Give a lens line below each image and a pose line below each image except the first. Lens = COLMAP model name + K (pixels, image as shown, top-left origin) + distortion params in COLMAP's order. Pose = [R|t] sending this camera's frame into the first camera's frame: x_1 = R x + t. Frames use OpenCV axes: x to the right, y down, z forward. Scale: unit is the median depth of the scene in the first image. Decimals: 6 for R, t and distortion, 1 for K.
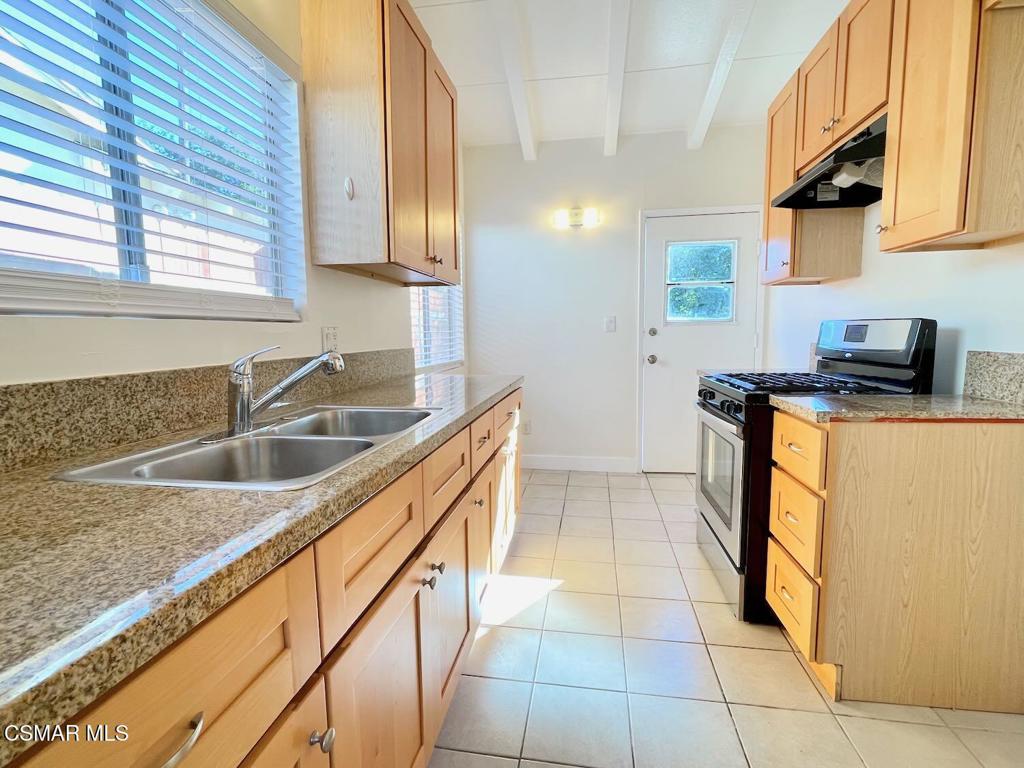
lens RADIAL K [[497.7, 0, 512.0], [0, 497.7, 384.0], [0, 0, 1]] dist [-0.003448, 0.000534]
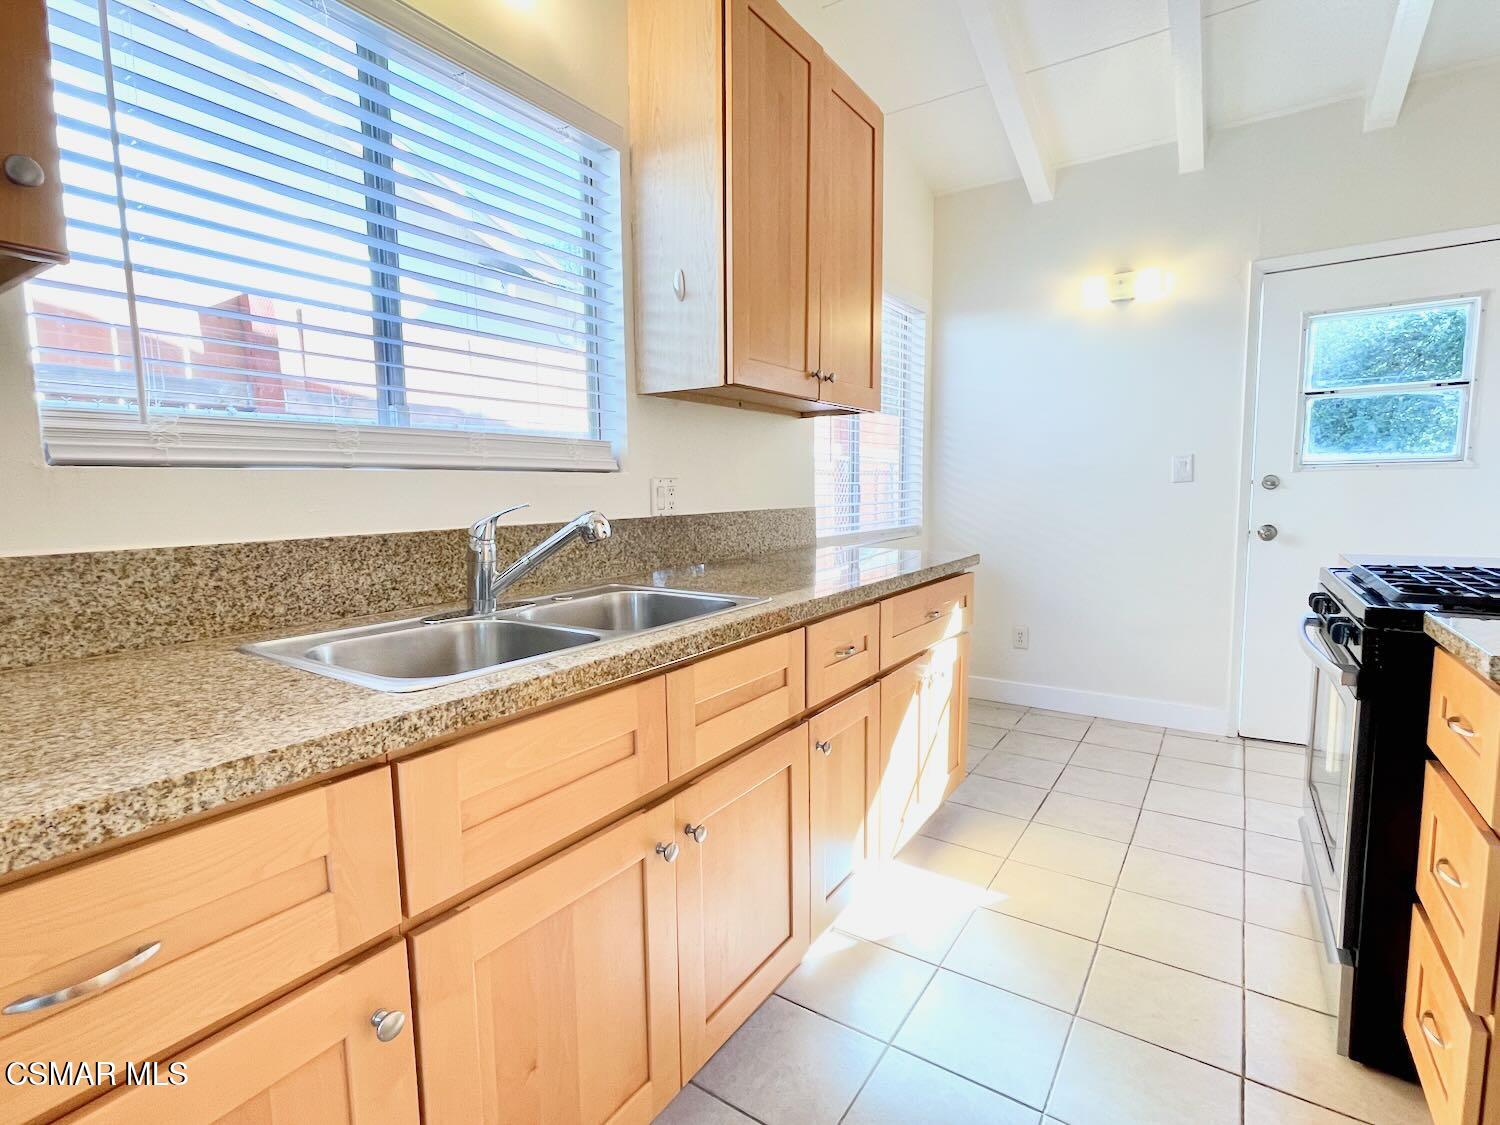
lens RADIAL K [[730.8, 0, 750.0], [0, 730.8, 562.5], [0, 0, 1]] dist [-0.001197, 0.000702]
pose [[0.909983, 0.042230, -0.412489, 0.307960], [-0.040482, 0.999096, 0.012981, -0.014306], [0.412664, 0.004886, 0.910870, 0.114988]]
